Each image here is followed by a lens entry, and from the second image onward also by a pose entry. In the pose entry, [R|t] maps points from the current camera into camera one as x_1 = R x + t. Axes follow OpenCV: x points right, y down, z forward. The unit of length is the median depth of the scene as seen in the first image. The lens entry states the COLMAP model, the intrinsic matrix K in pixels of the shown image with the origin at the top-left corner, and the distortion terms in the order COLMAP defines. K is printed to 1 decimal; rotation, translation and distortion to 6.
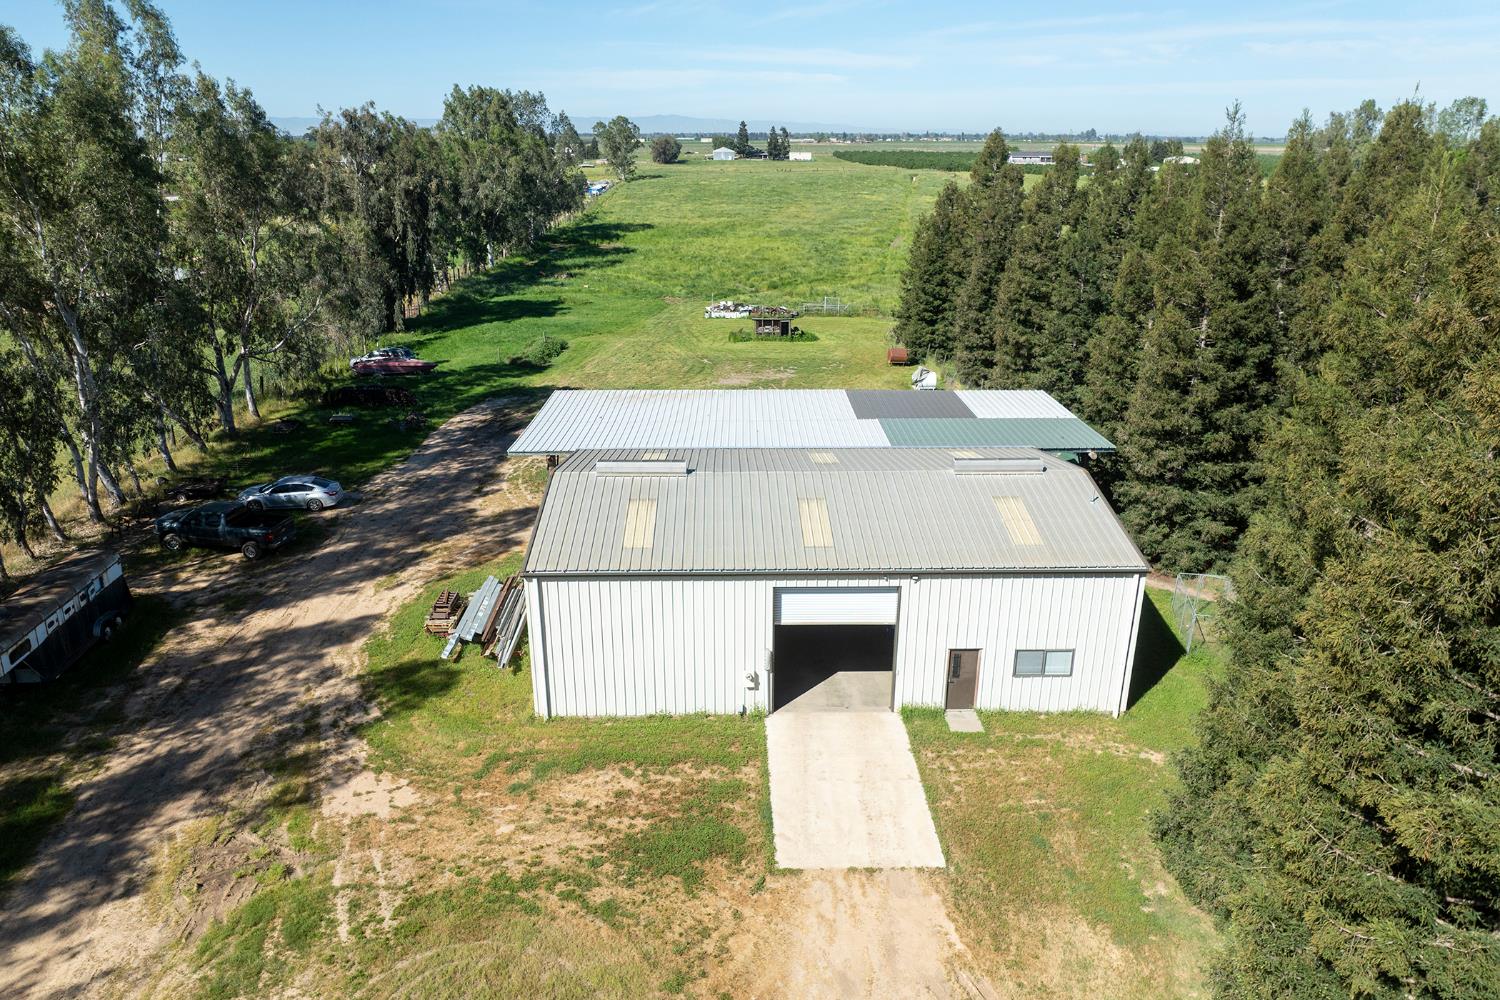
lens RADIAL K [[1057.6, 0, 750.0], [0, 1057.6, 500.0], [0, 0, 1]] dist [-0.033903, 0.003464]
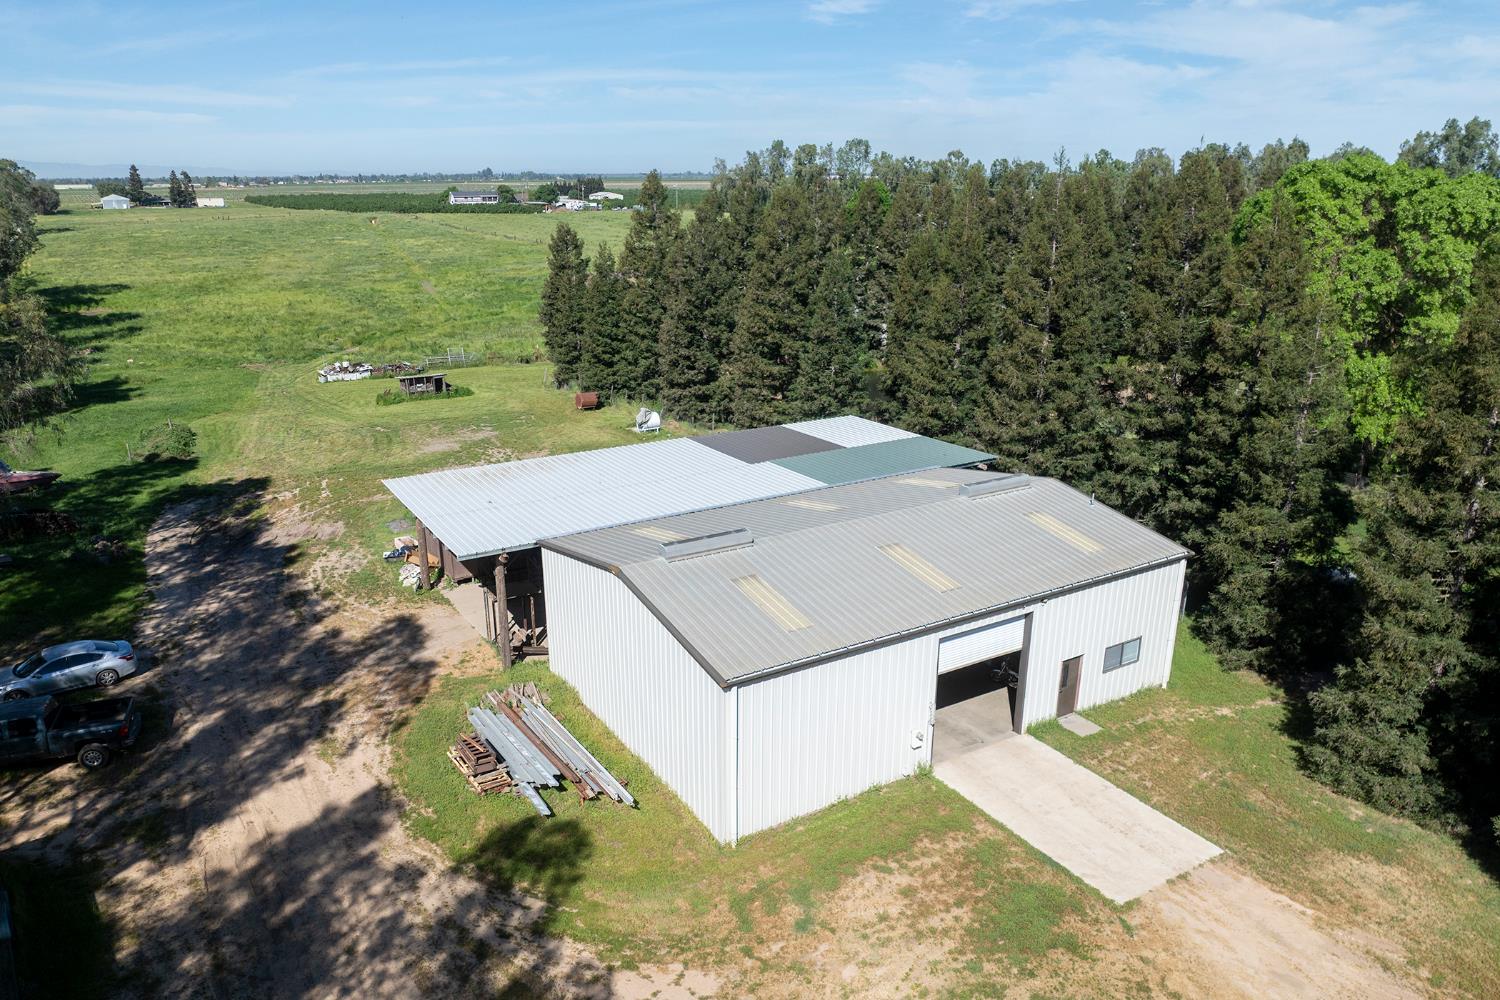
lens RADIAL K [[1045.5, 0, 750.0], [0, 1045.5, 500.0], [0, 0, 1]] dist [-0.033755, 0.005055]
pose [[0.866784, -0.152245, 0.474875, -0.399308], [0.167001, 0.985893, 0.011254, -0.059718], [-0.469889, 0.069550, 0.879981, 0.153066]]
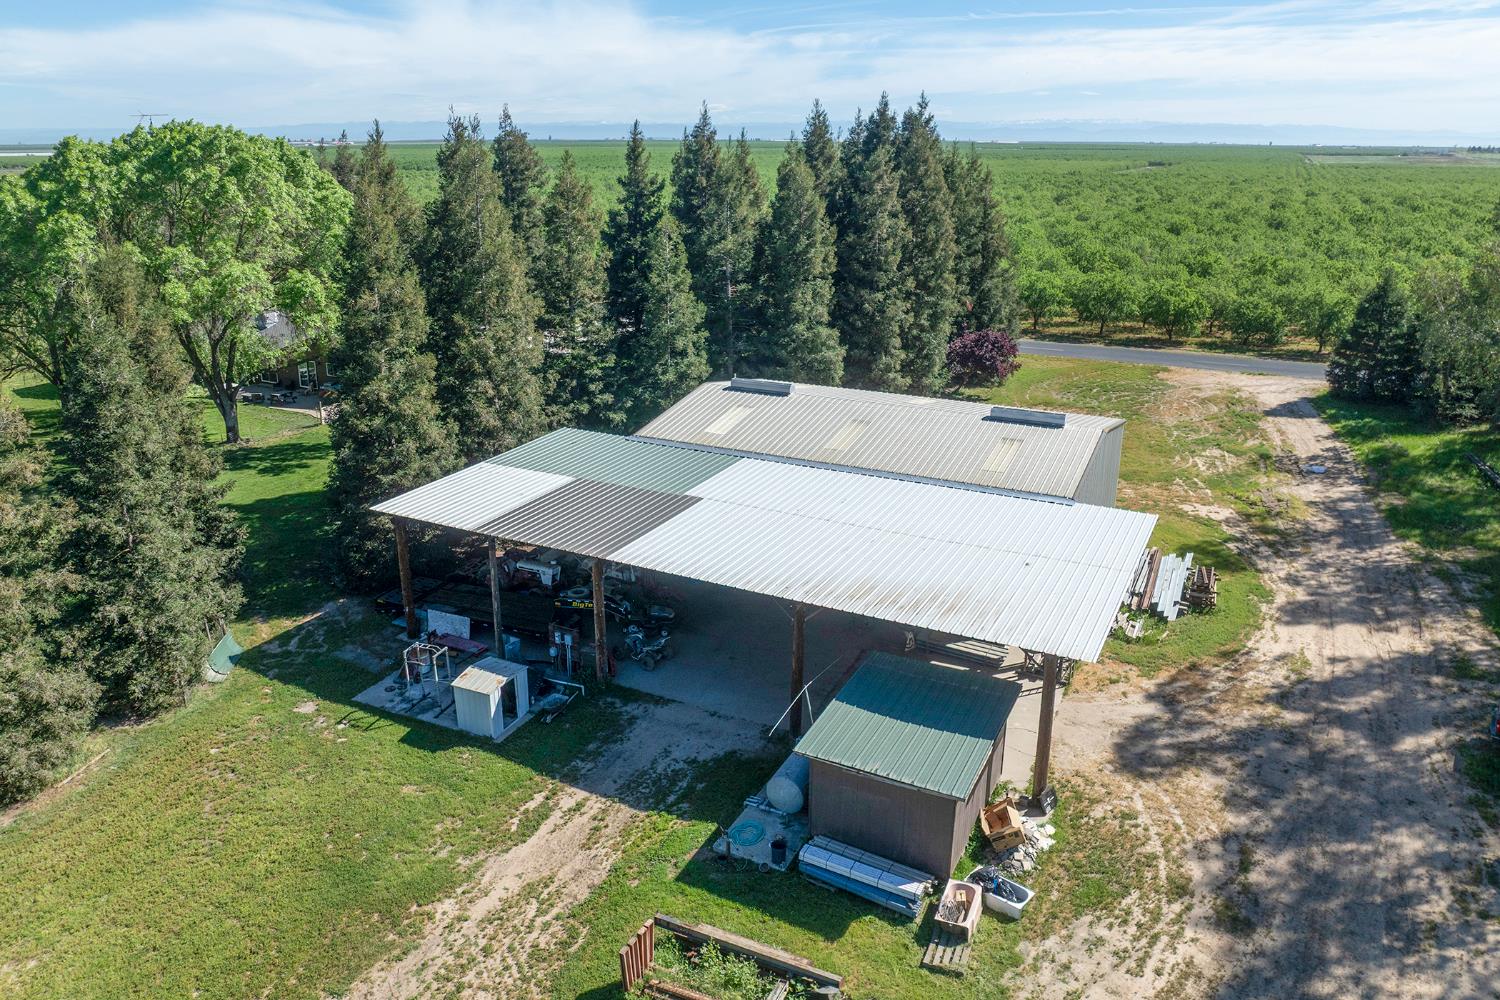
lens RADIAL K [[1057.6, 0, 750.0], [0, 1057.6, 500.0], [0, 0, 1]] dist [-0.033903, 0.003464]
pose [[-0.881678, -0.152308, 0.446594, -0.300745], [0.151629, 0.804817, 0.573828, -0.561387], [-0.446825, 0.573647, -0.686495, 1.644828]]
